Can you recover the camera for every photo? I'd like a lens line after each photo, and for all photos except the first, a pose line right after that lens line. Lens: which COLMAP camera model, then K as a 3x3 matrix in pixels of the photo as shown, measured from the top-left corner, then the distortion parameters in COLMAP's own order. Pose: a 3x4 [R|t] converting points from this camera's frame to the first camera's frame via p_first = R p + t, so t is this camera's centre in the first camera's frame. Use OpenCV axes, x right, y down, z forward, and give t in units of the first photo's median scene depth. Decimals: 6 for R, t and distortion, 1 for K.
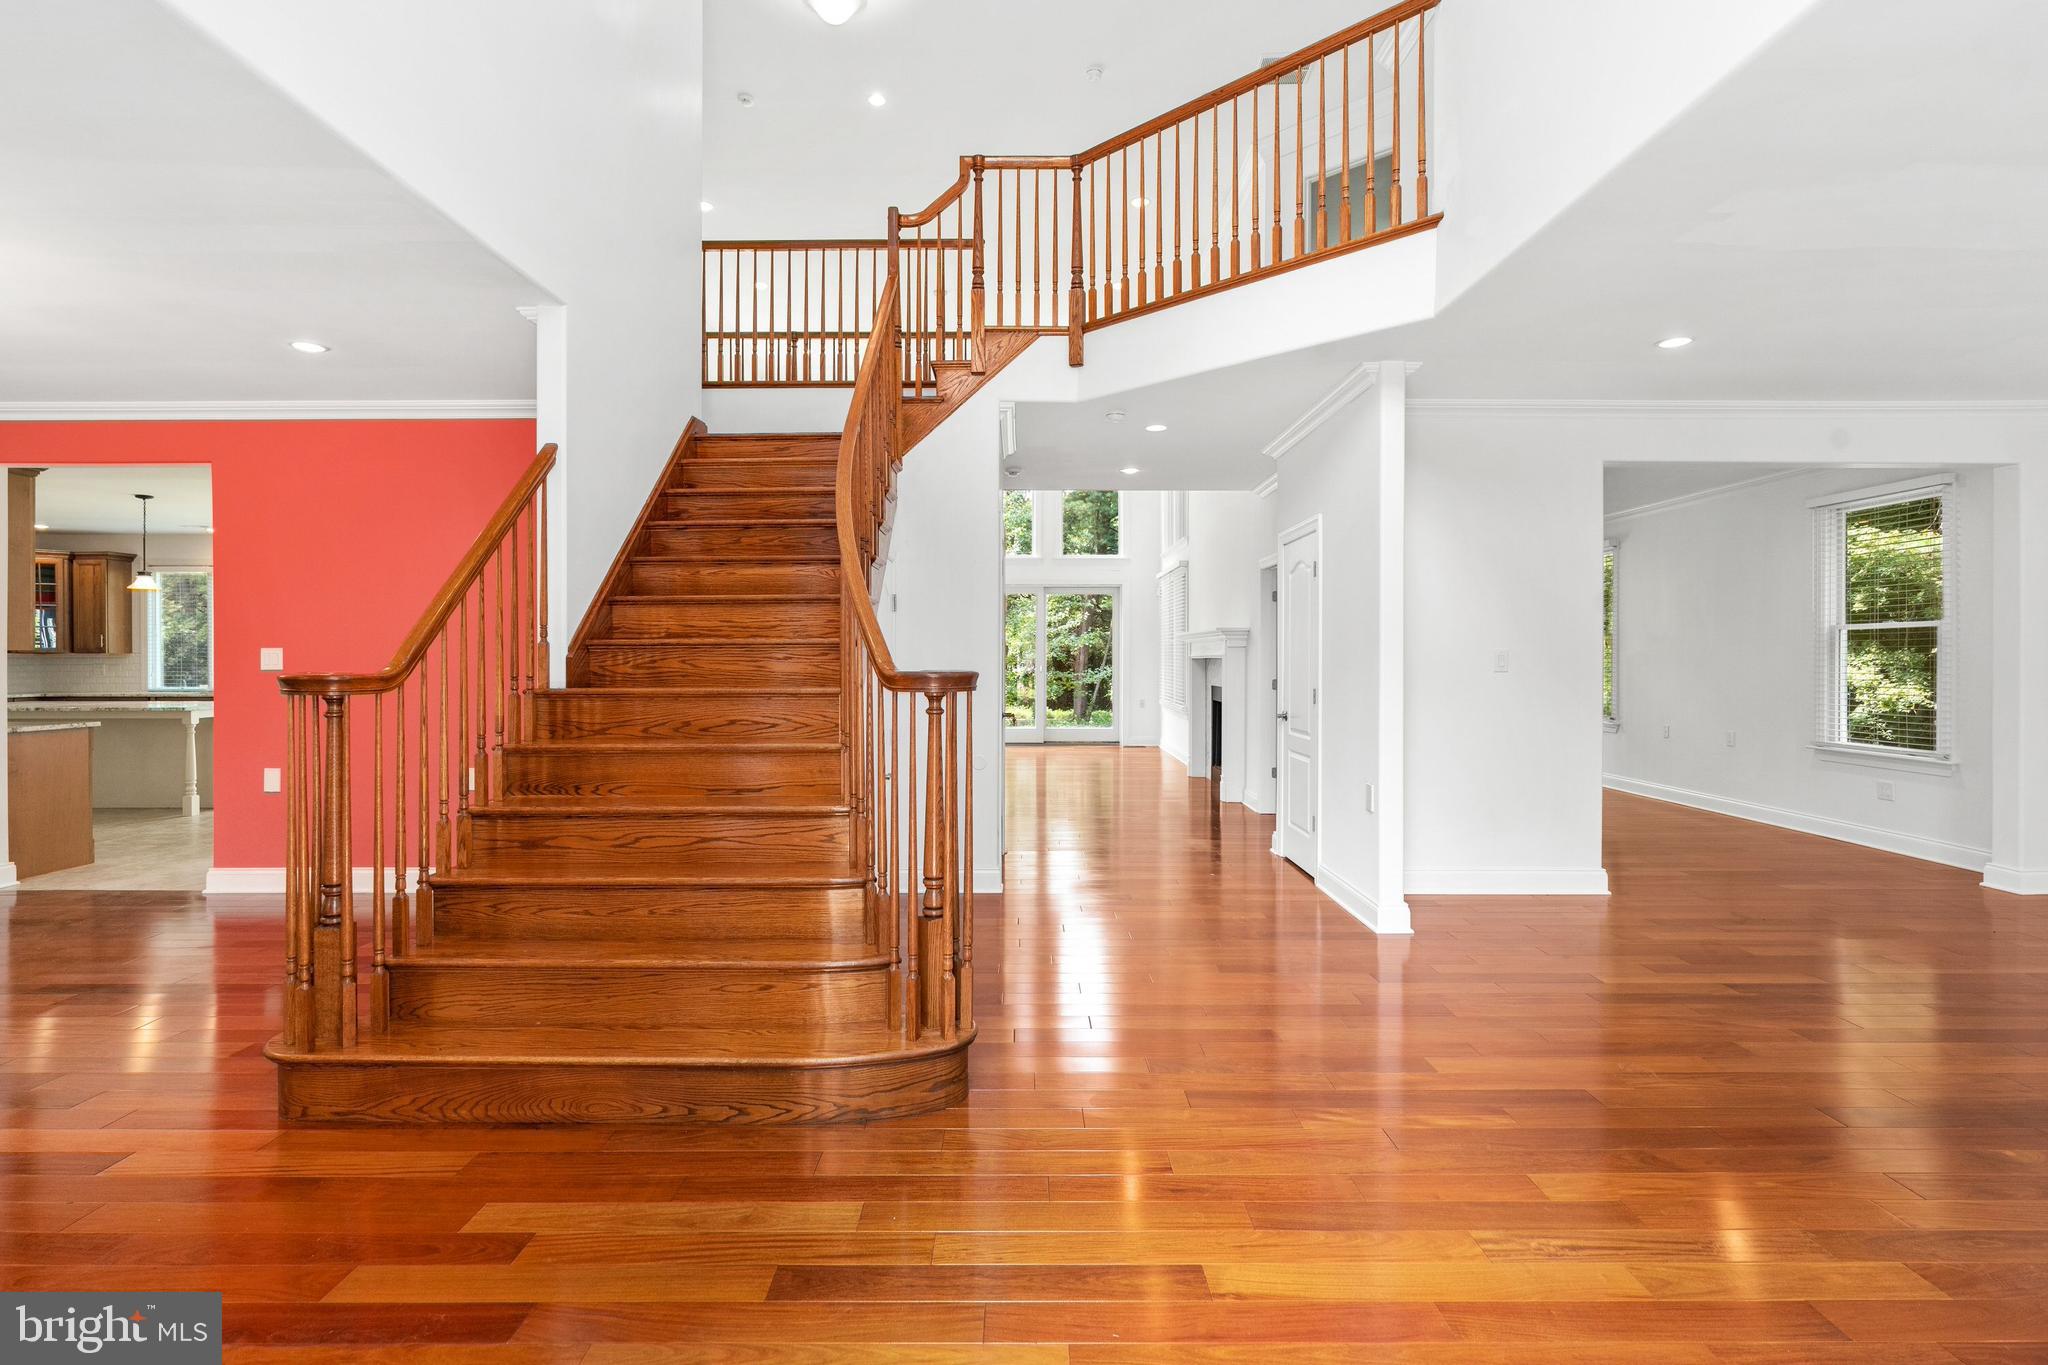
lens RADIAL K [[986.2, 0, 1020.7], [0, 986.2, 661.5], [0, 0, 1]] dist [-0.000372, 0.000263]
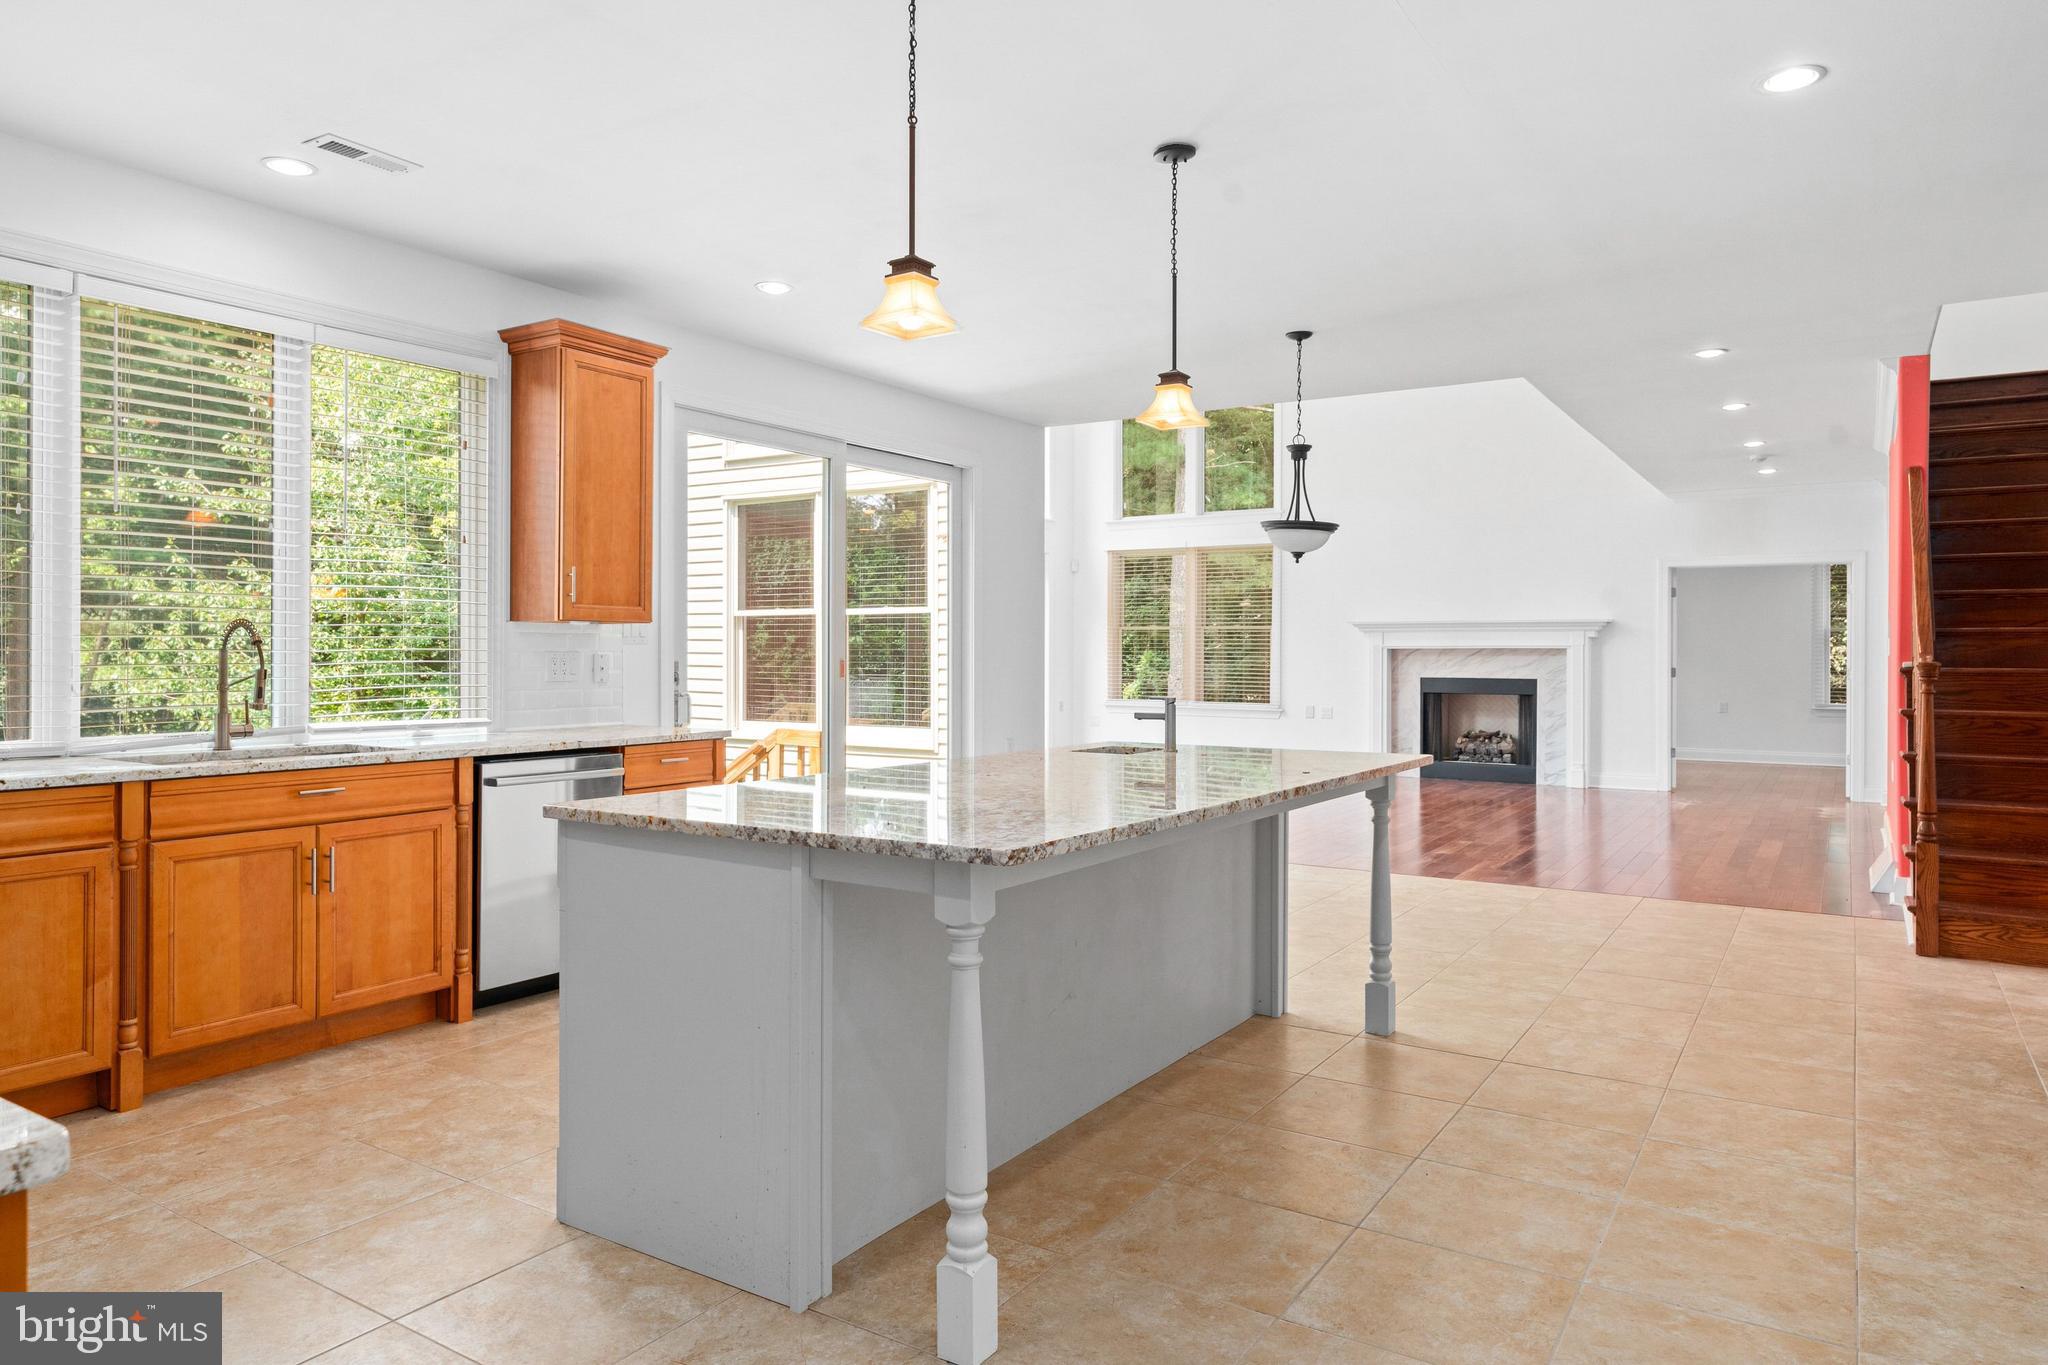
lens RADIAL K [[1275.3, 0, 1011.8], [0, 1275.3, 666.5], [0, 0, 1]] dist [0.001246, 0.000350]
pose [[0.553501, -0.004726, 0.832835, -1.024847], [-0.002090, 0.999973, 0.007063, 0.005388], [-0.832846, -0.005650, 0.553477, 0.641920]]
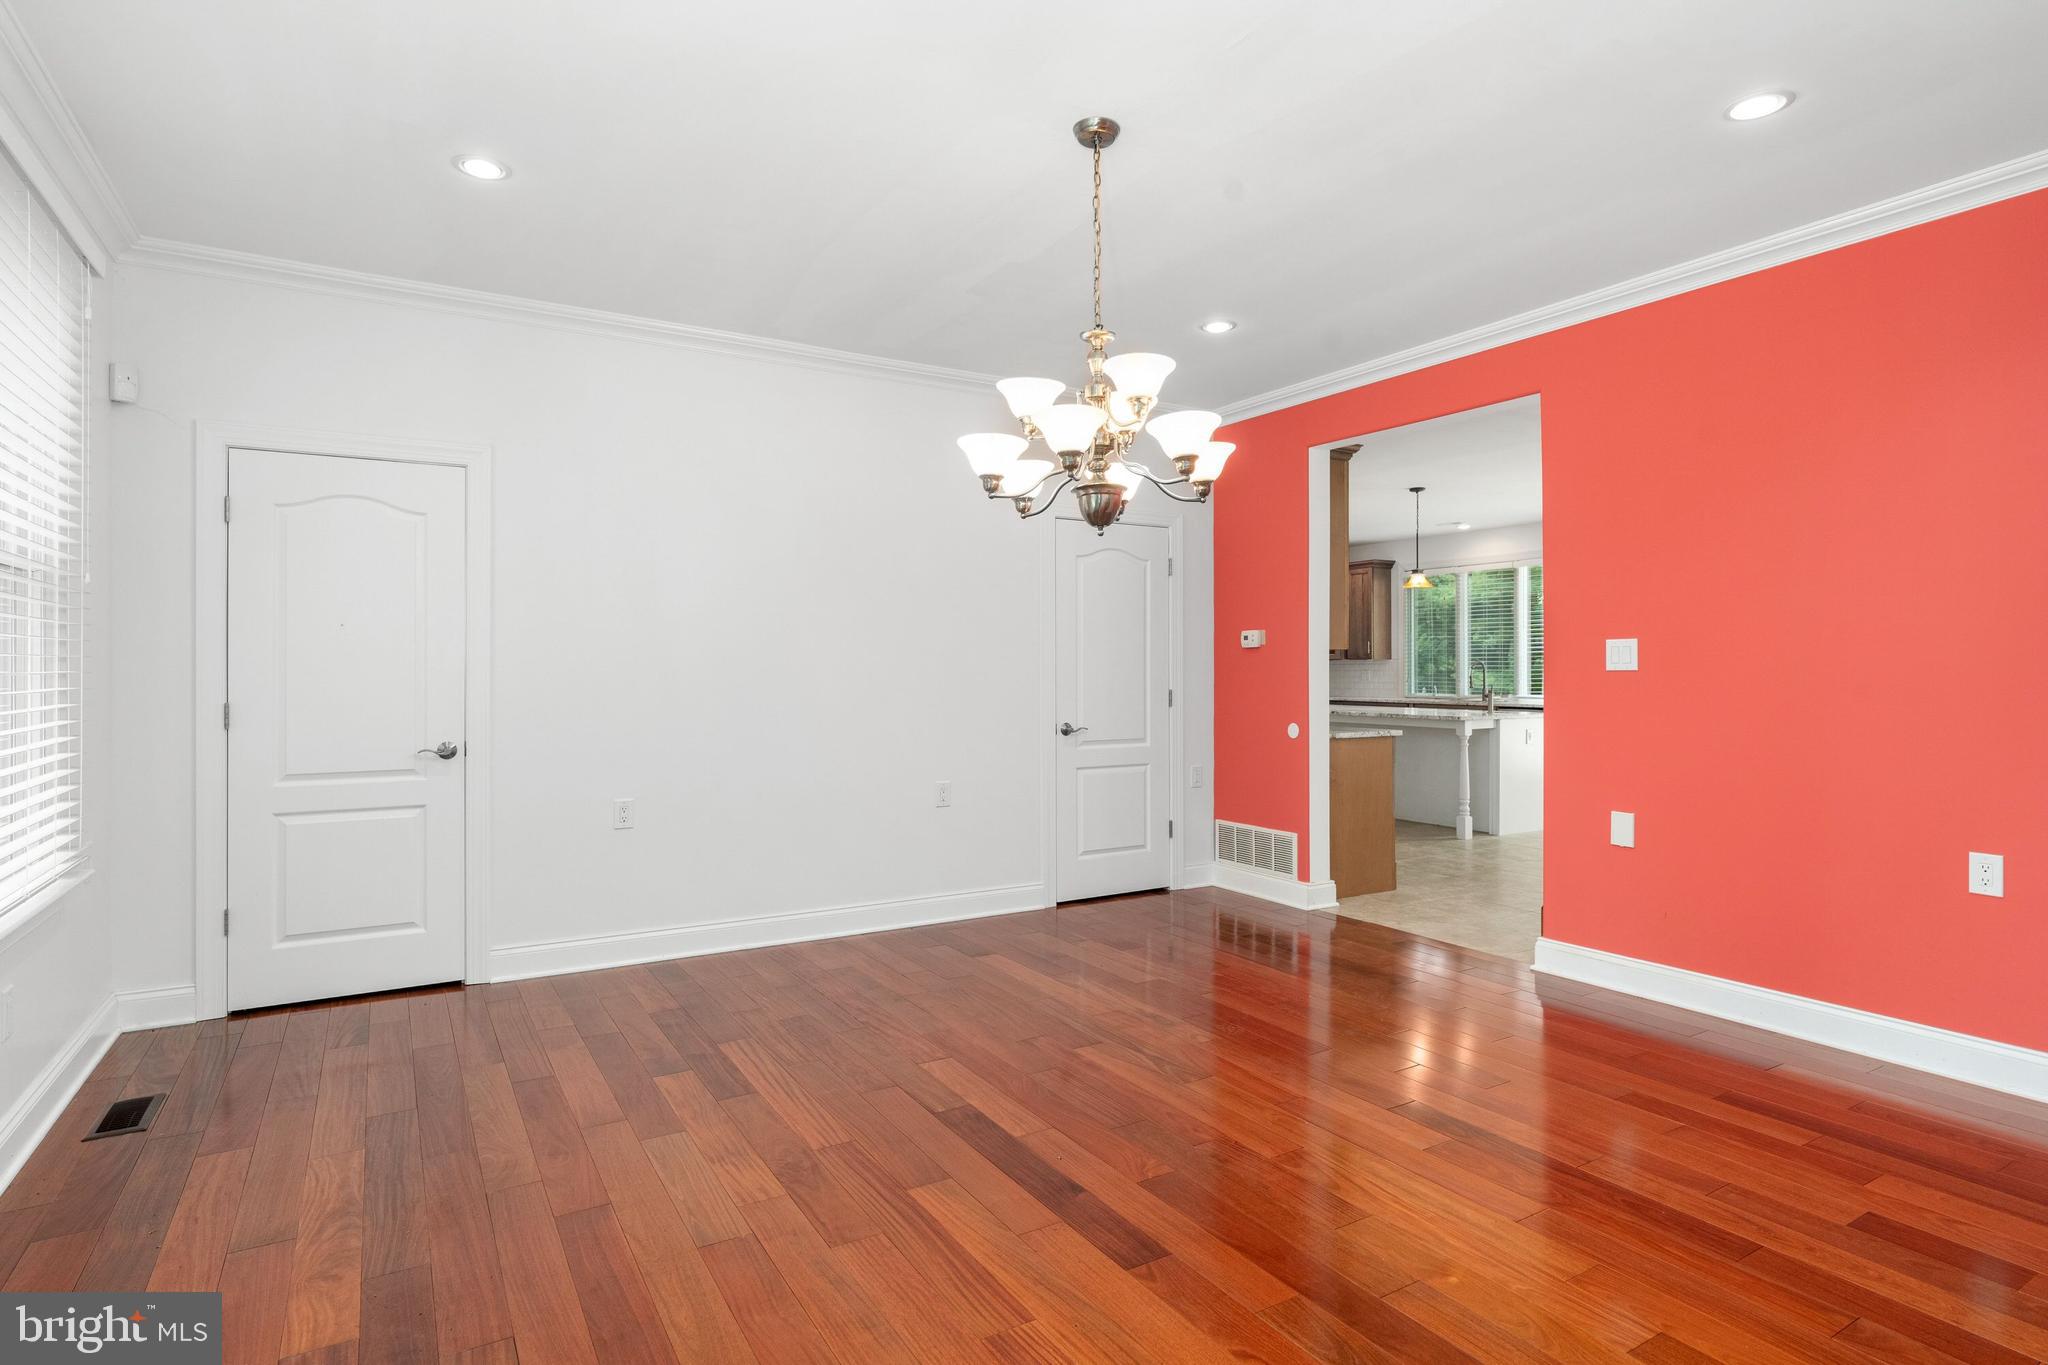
lens RADIAL K [[1093.3, 0, 1034.3], [0, 1093.3, 665.6], [0, 0, 1]] dist [-0.003536, 0.004712]
pose [[0.522080, -0.000920, -0.852896, -0.148123], [-0.005238, 0.999977, -0.004285, 0.005084], [0.852880, 0.006704, 0.522063, 0.114056]]
